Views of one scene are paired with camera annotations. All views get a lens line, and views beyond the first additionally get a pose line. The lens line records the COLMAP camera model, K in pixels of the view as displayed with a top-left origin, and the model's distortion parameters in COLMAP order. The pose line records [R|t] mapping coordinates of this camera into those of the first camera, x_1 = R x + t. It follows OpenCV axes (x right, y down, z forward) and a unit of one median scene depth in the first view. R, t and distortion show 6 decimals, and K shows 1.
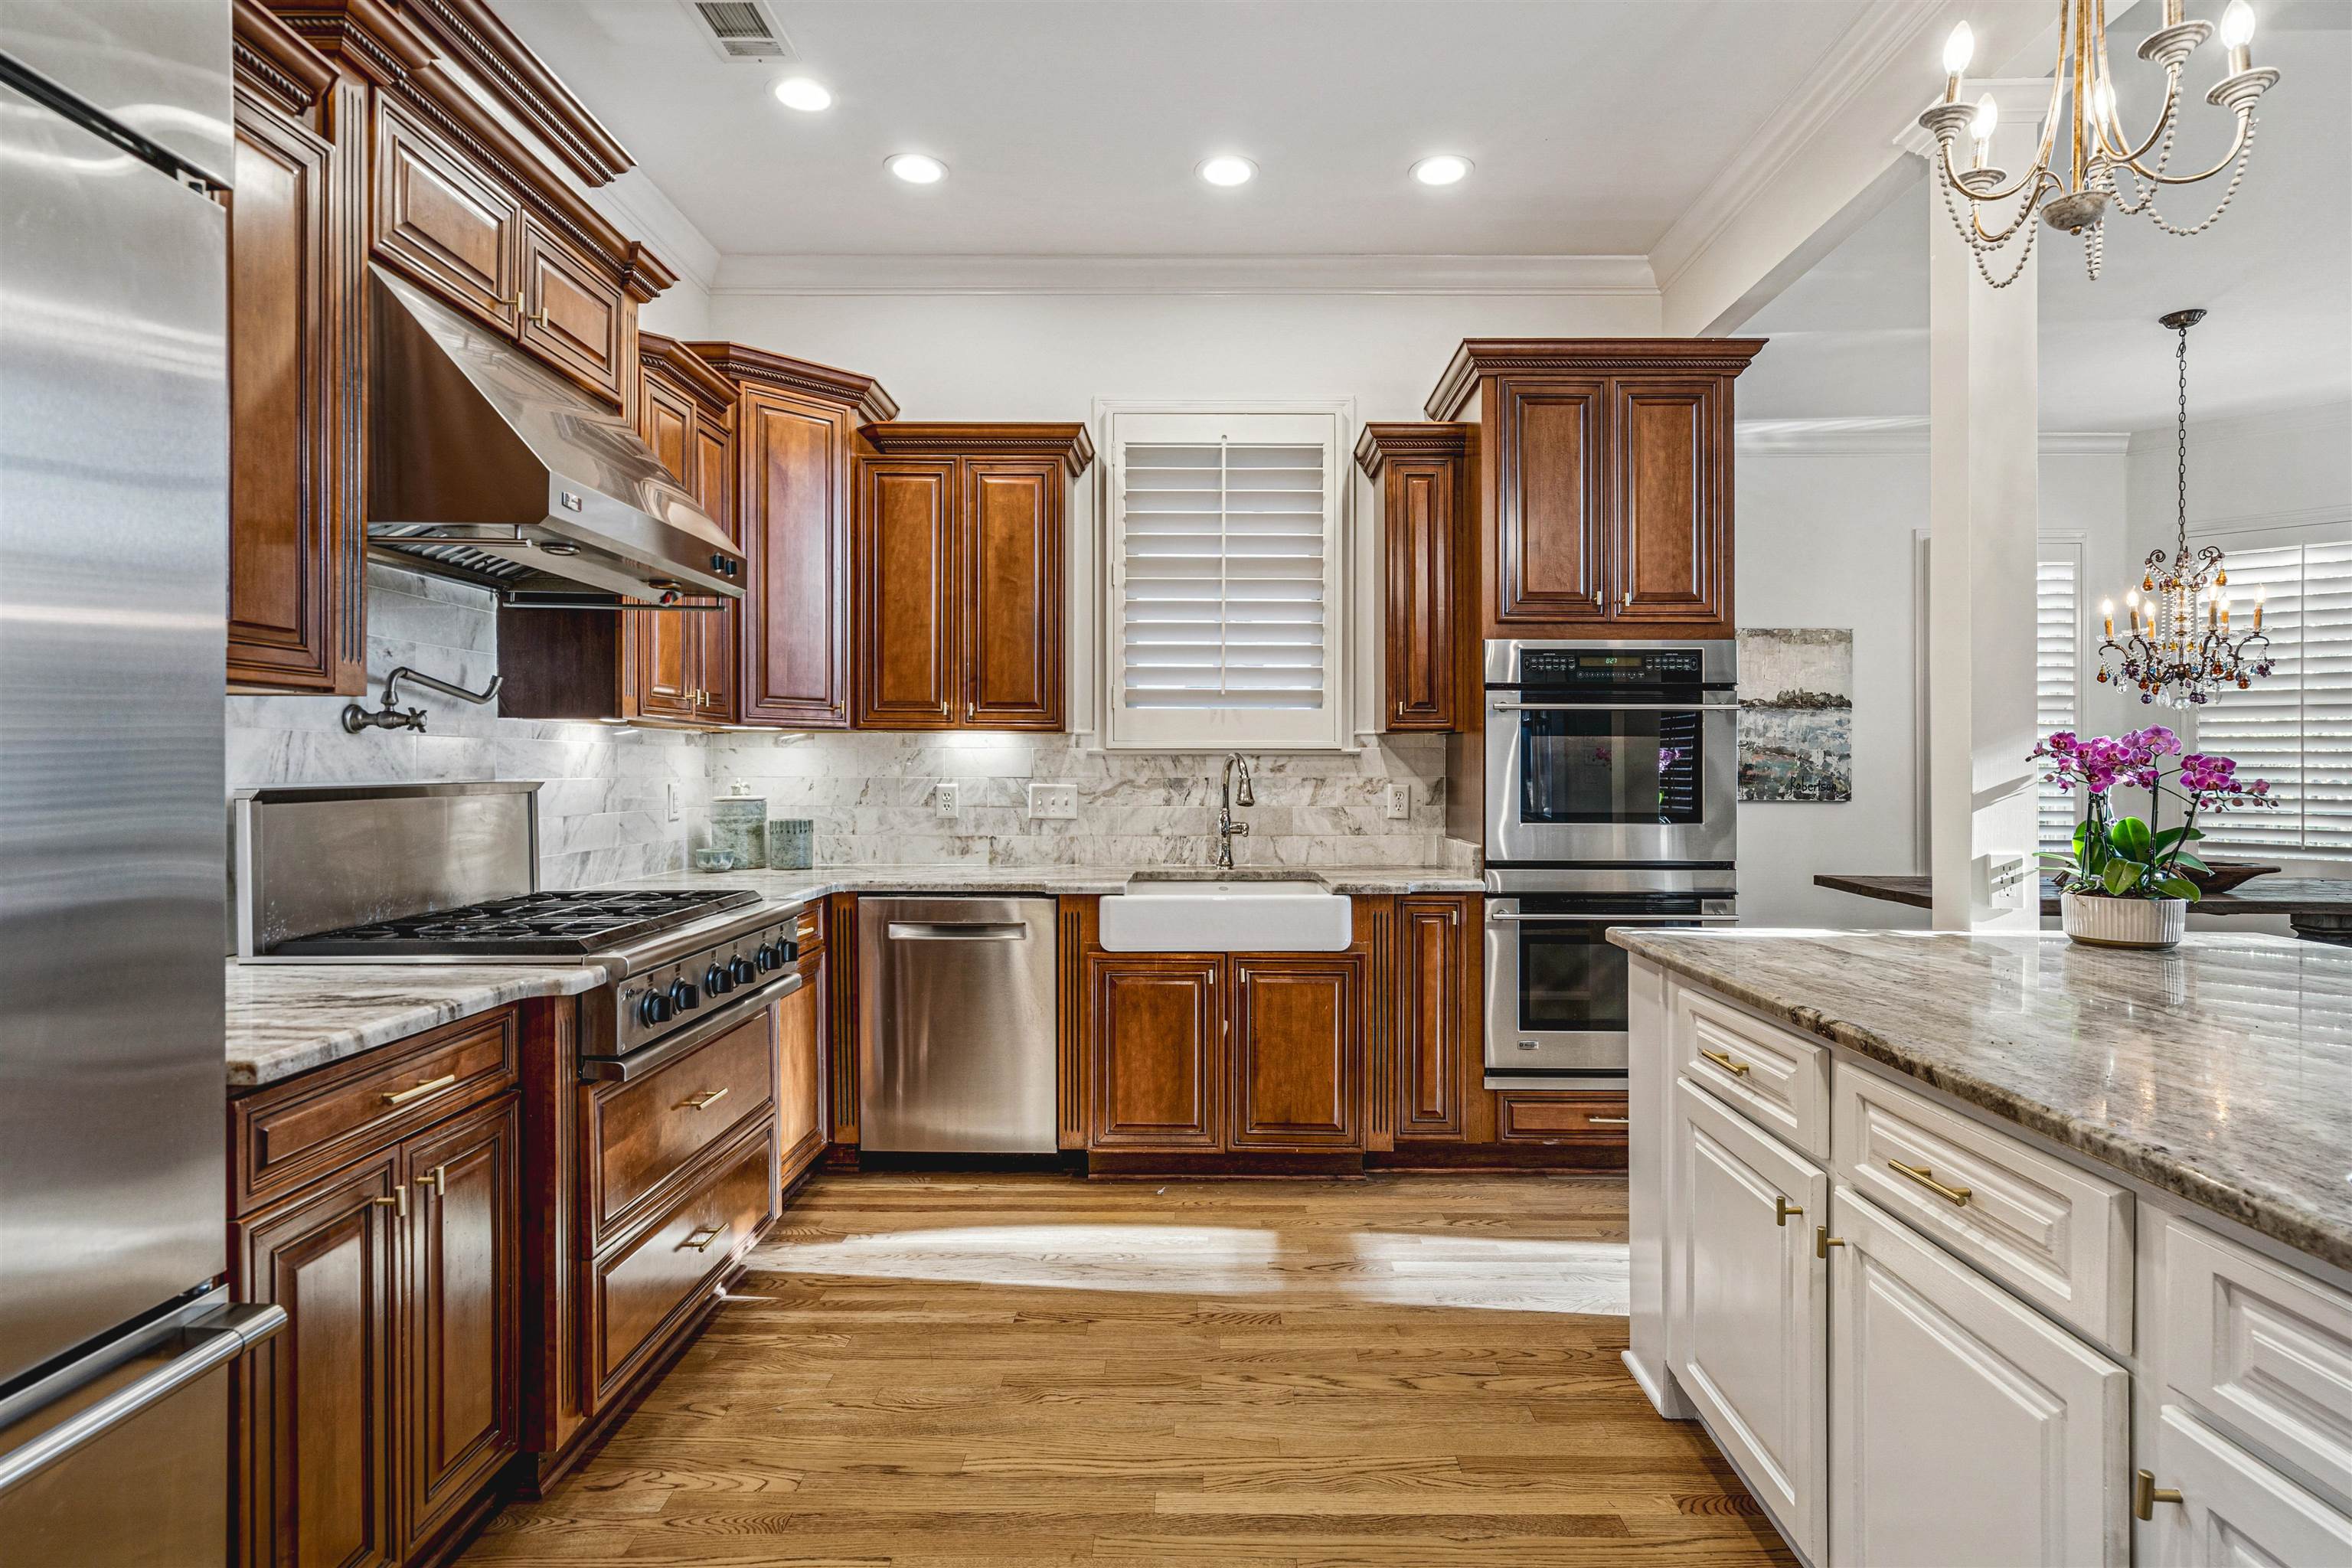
lens RADIAL K [[1245.7, 0, 1216.6], [0, 1245.7, 778.9], [0, 0, 1]] dist [0.002026, 0.000067]
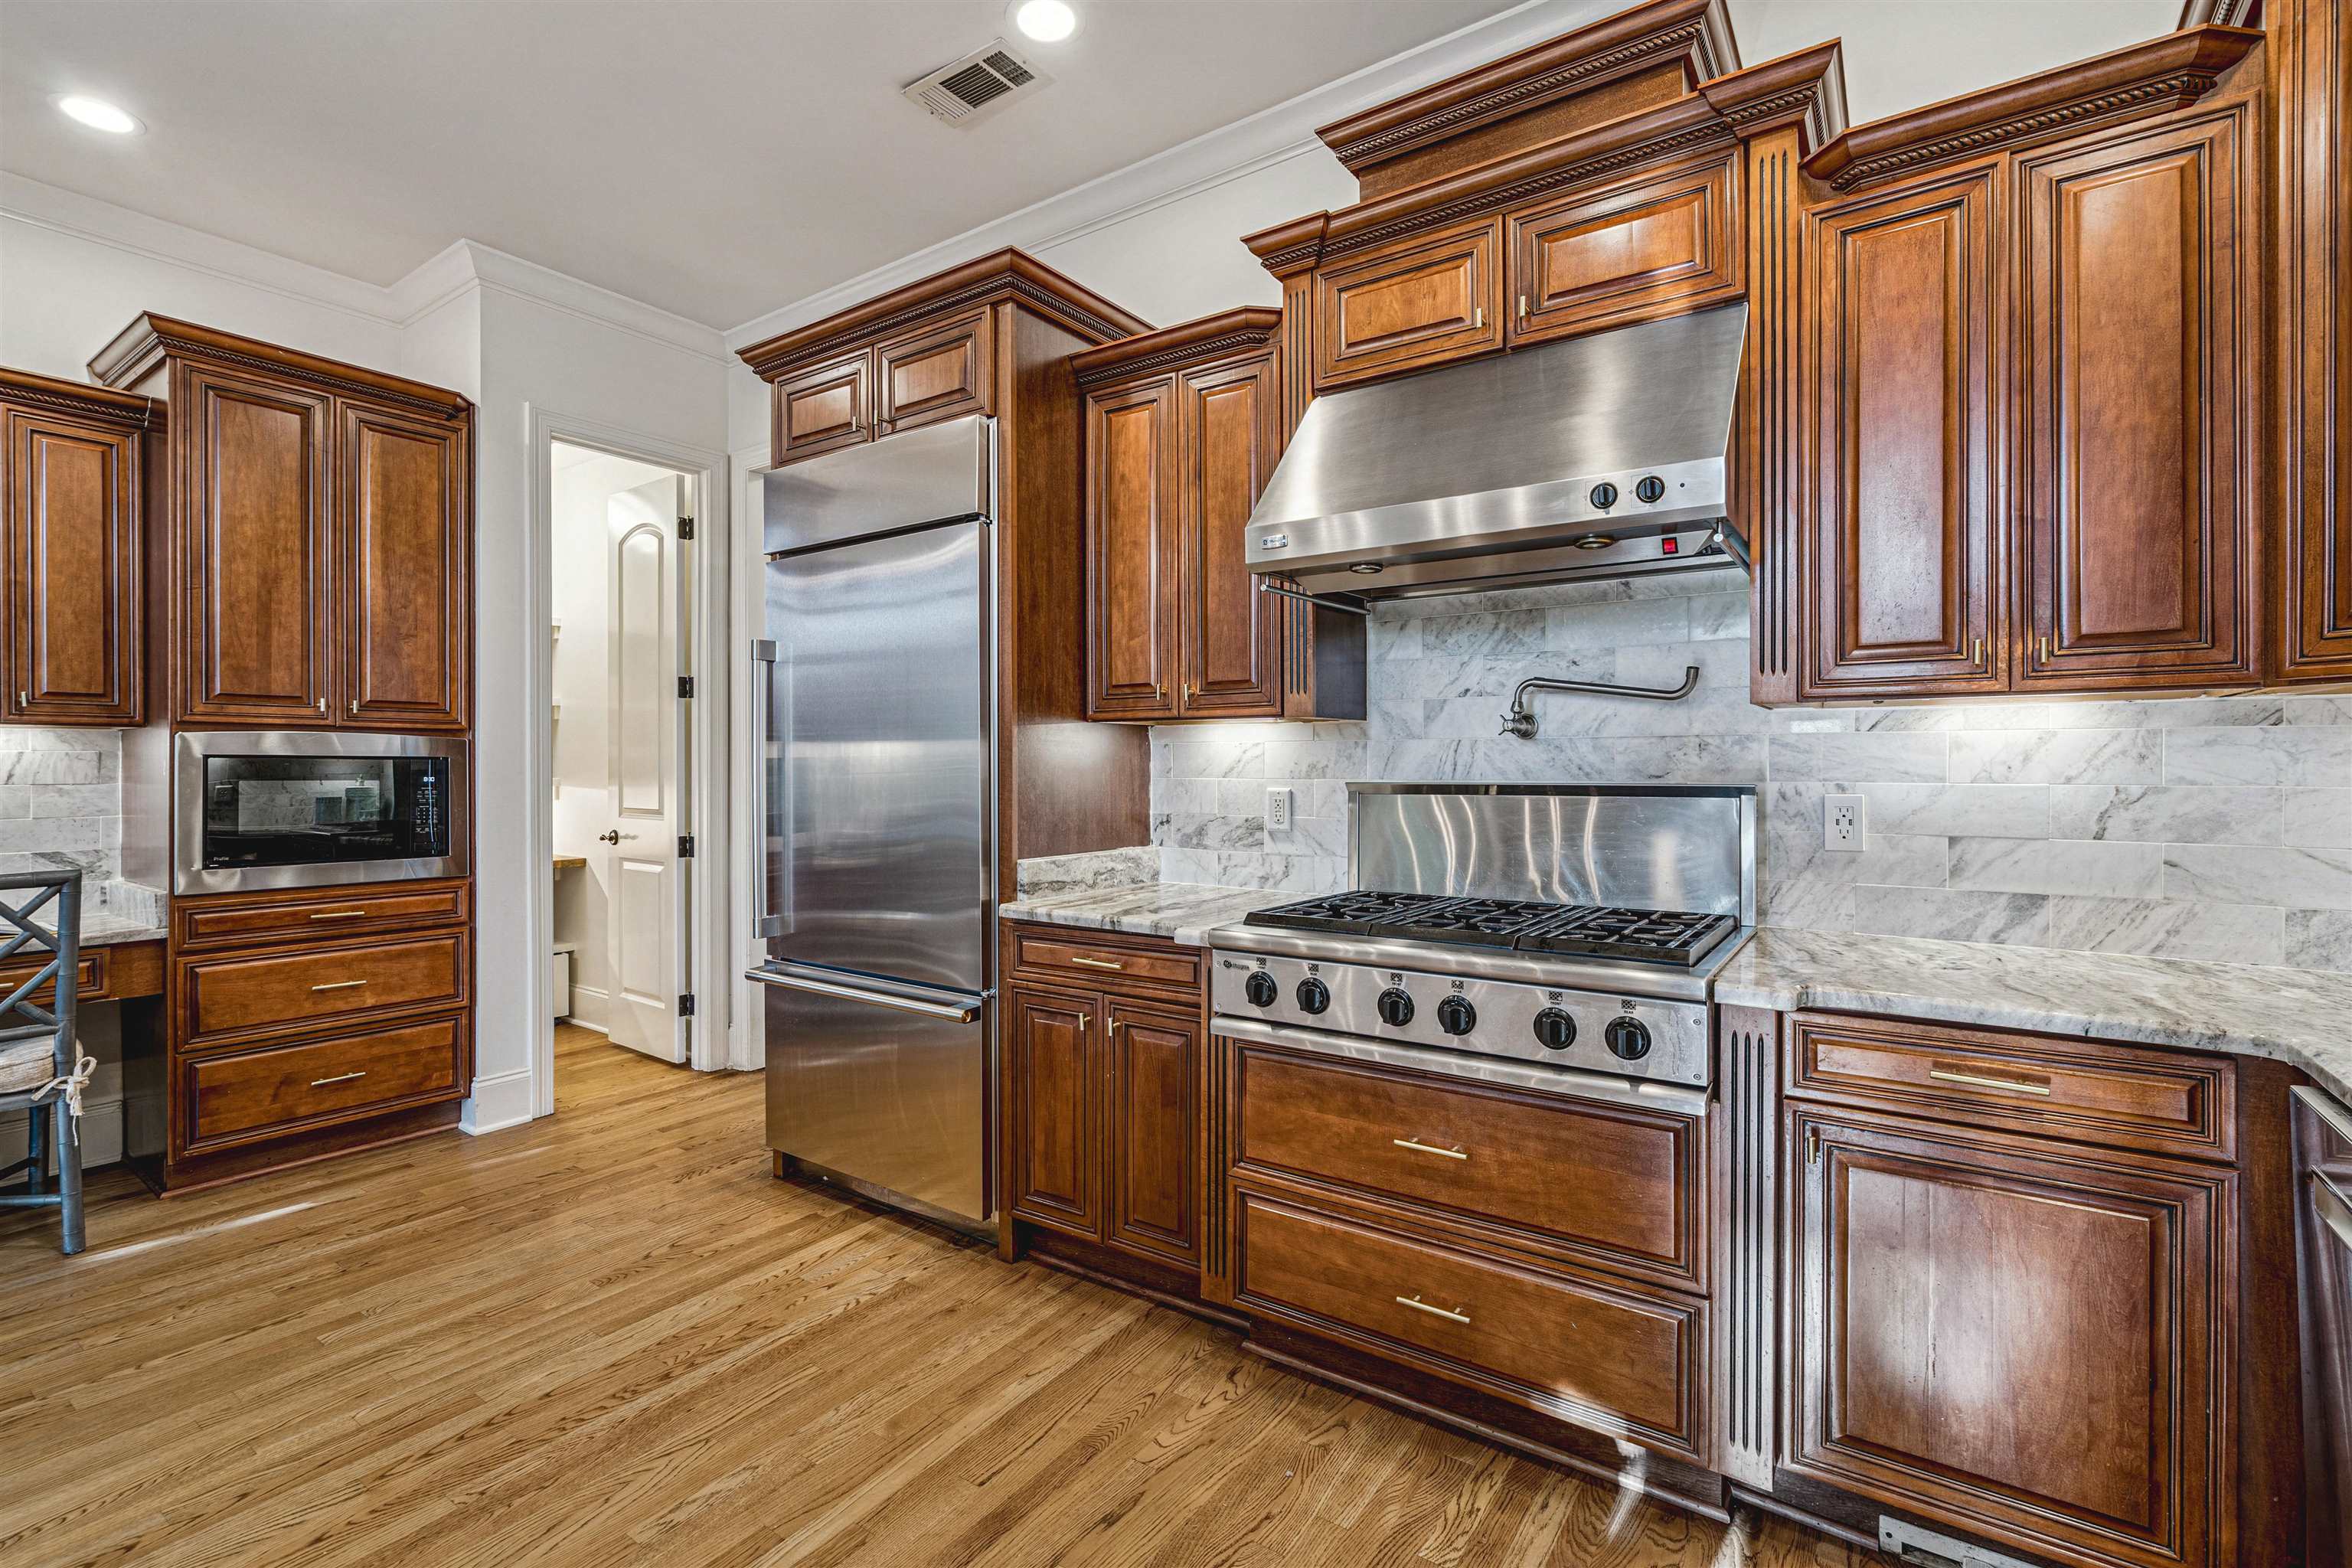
lens RADIAL K [[1069.0, 0, 1163.3], [0, 1069.0, 772.7], [0, 0, 1]] dist [-0.005050, 0.000220]
pose [[-0.590943, 0.004230, -0.806702, 0.207490], [-0.006859, 0.999924, 0.010268, -0.008676], [0.806684, 0.011601, -0.590869, 0.871094]]
